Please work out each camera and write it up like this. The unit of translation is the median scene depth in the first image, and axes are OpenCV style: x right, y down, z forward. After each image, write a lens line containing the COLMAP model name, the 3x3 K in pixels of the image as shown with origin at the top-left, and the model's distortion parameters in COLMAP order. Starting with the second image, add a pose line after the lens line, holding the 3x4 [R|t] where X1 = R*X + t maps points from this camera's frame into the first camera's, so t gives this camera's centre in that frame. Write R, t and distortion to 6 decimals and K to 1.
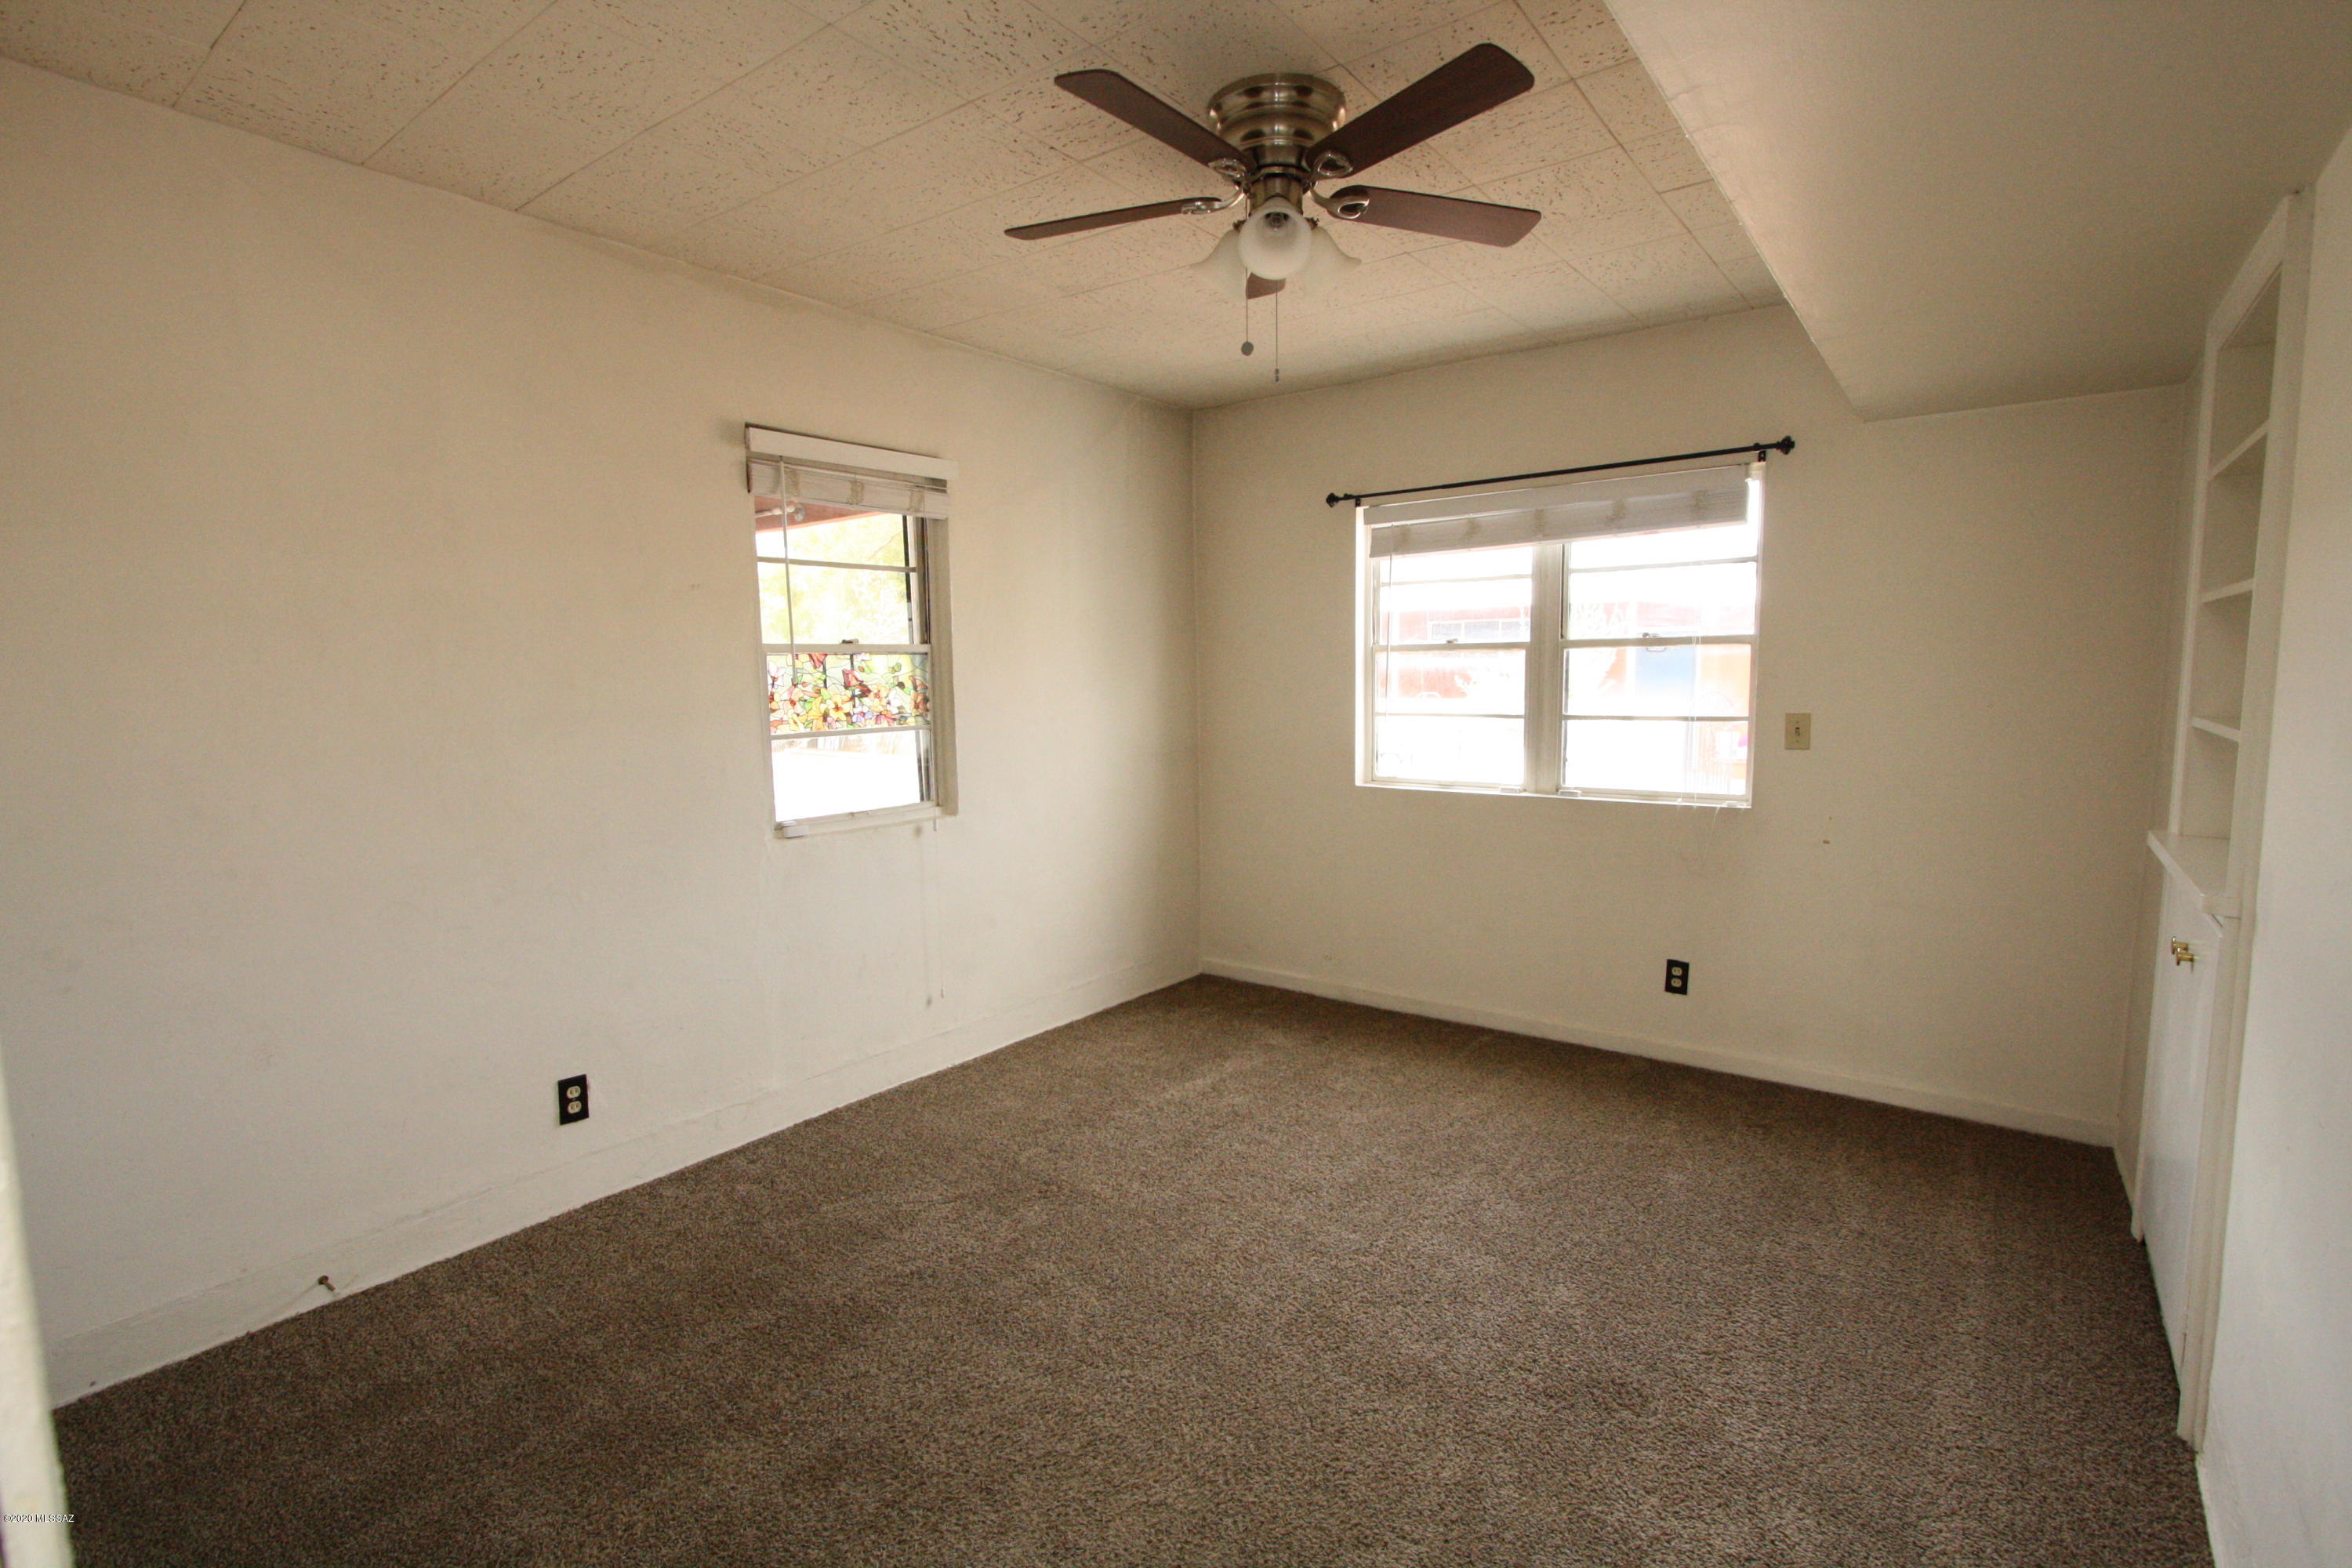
lens RADIAL K [[1094.3, 0, 1173.0], [0, 1094.3, 786.1], [0, 0, 1]] dist [-0.017150, 0.001907]
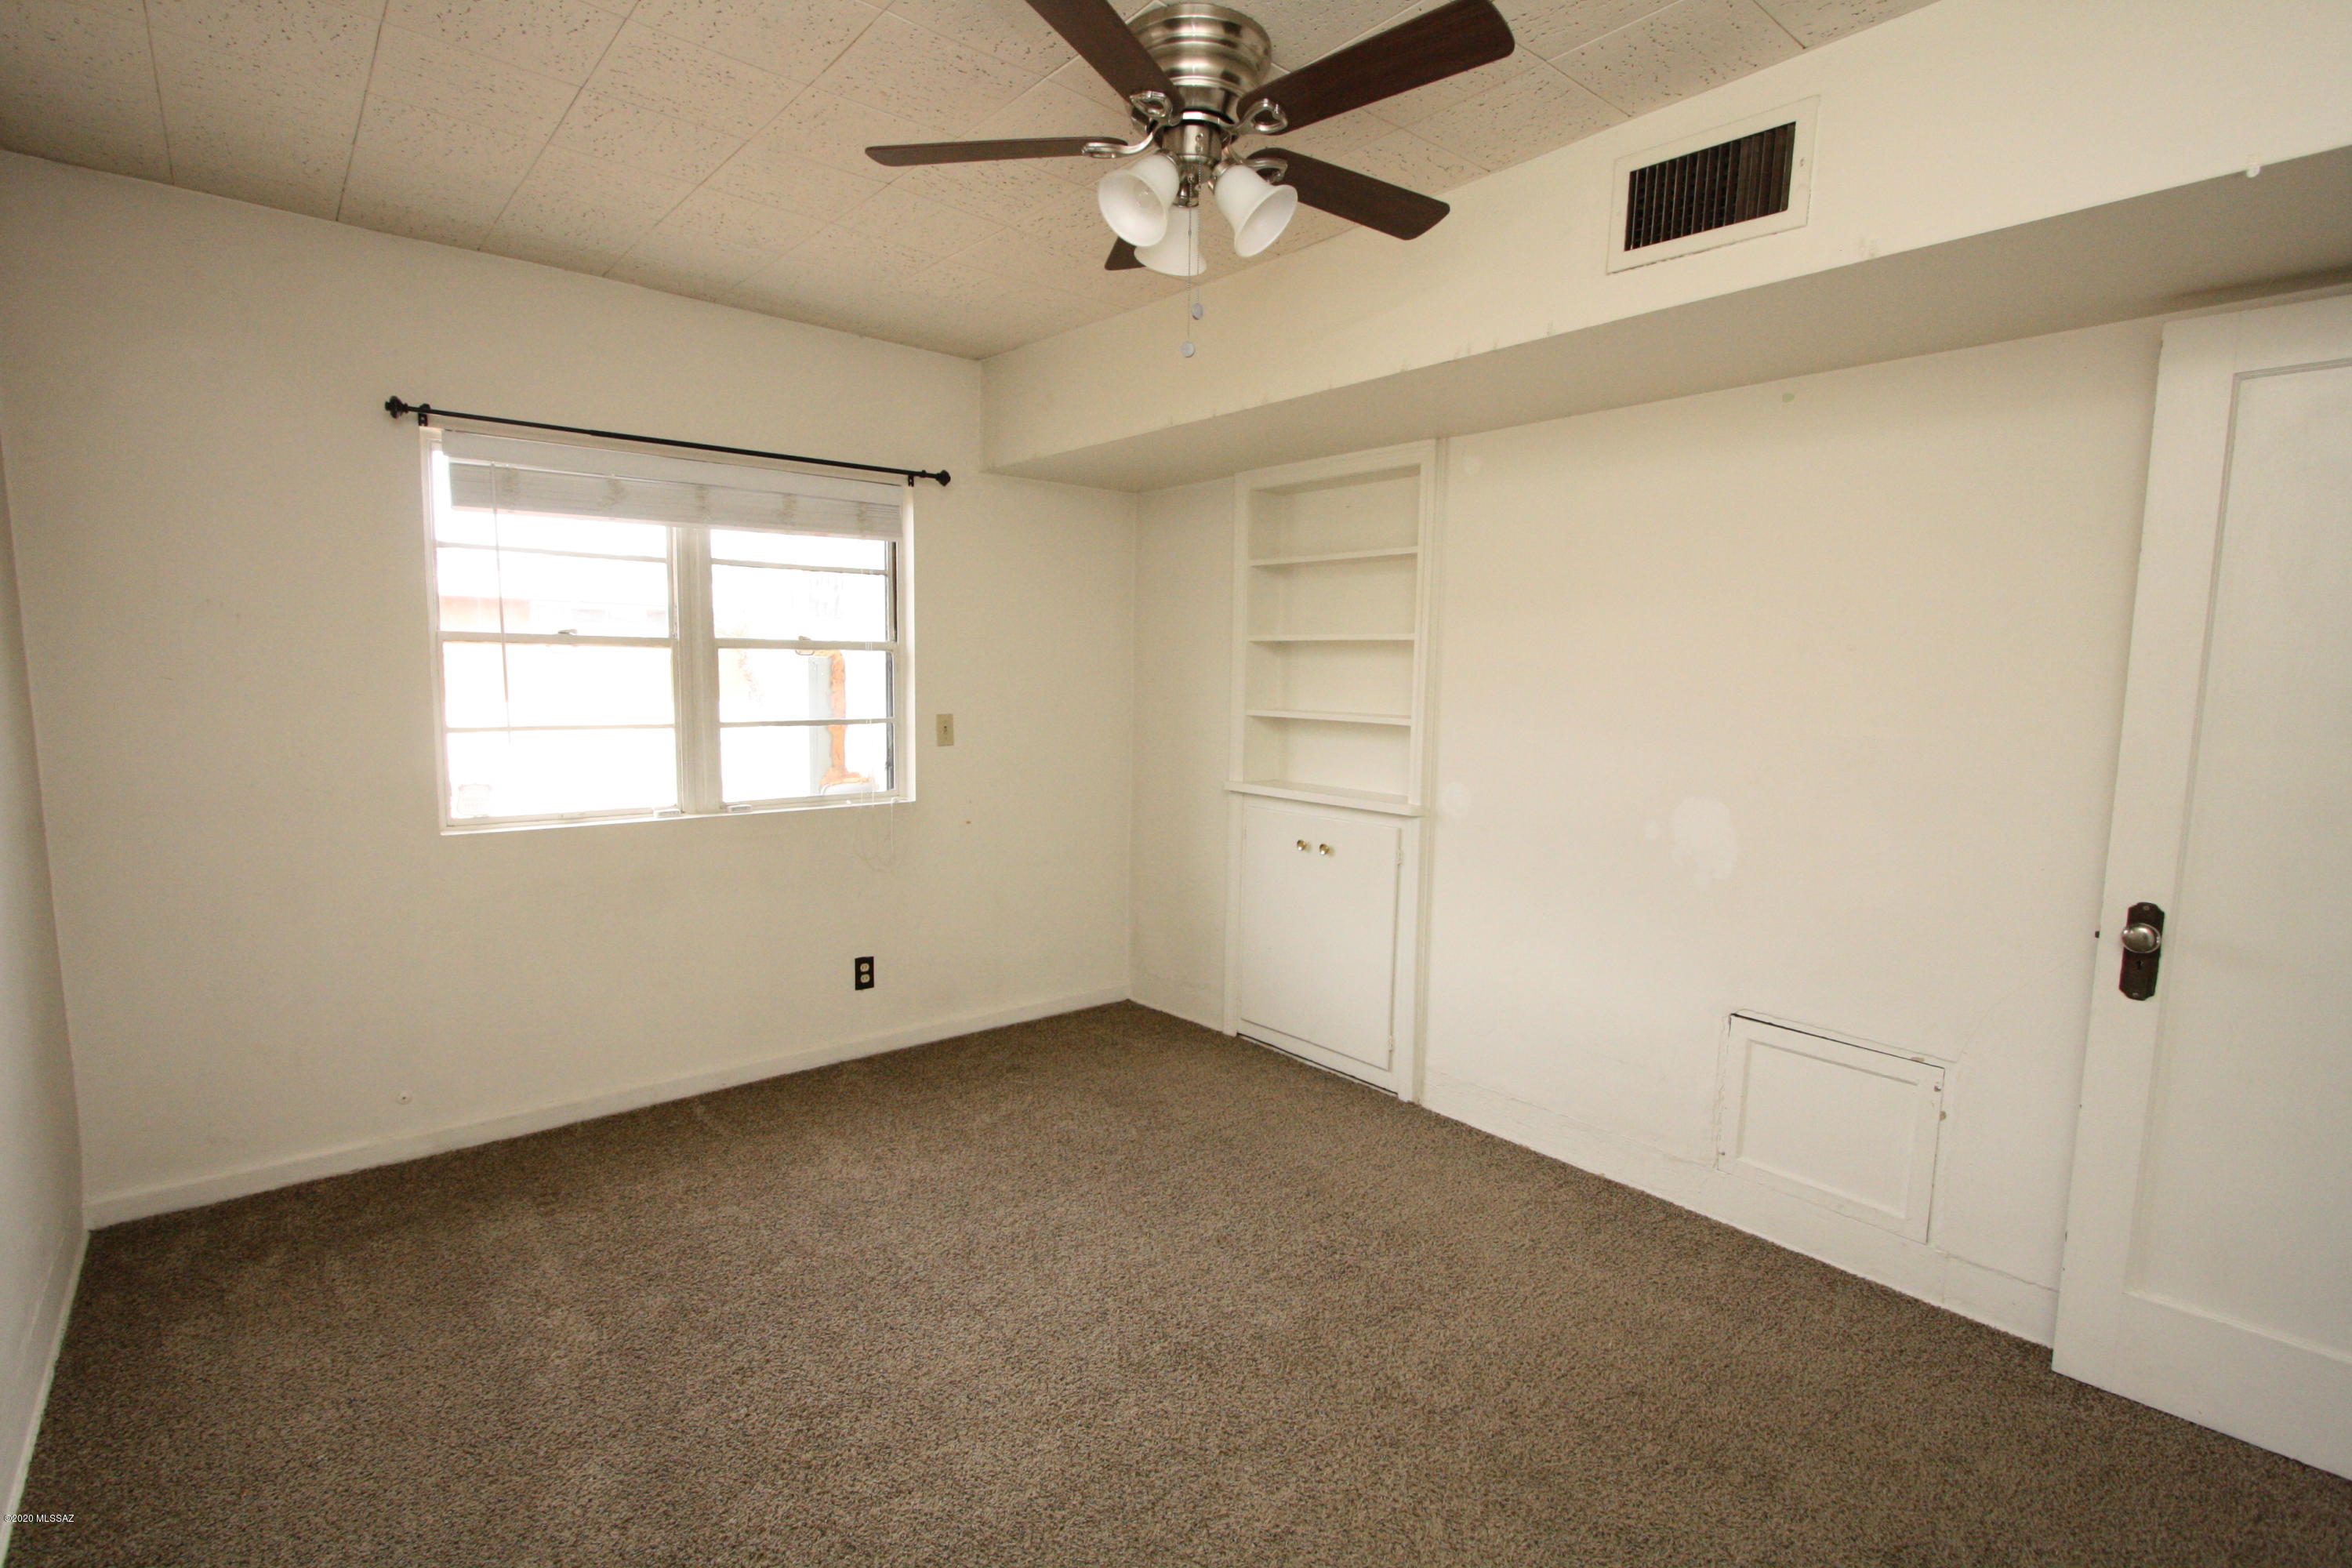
lens RADIAL K [[1094.3, 0, 1172.4], [0, 1094.3, 787.9], [0, 0, 1]] dist [-0.017150, 0.001907]
pose [[0.217532, -0.086539, 0.972209, -0.432345], [0.086422, 0.993857, 0.069129, -0.041797], [-0.972220, 0.068983, 0.223674, 0.443980]]
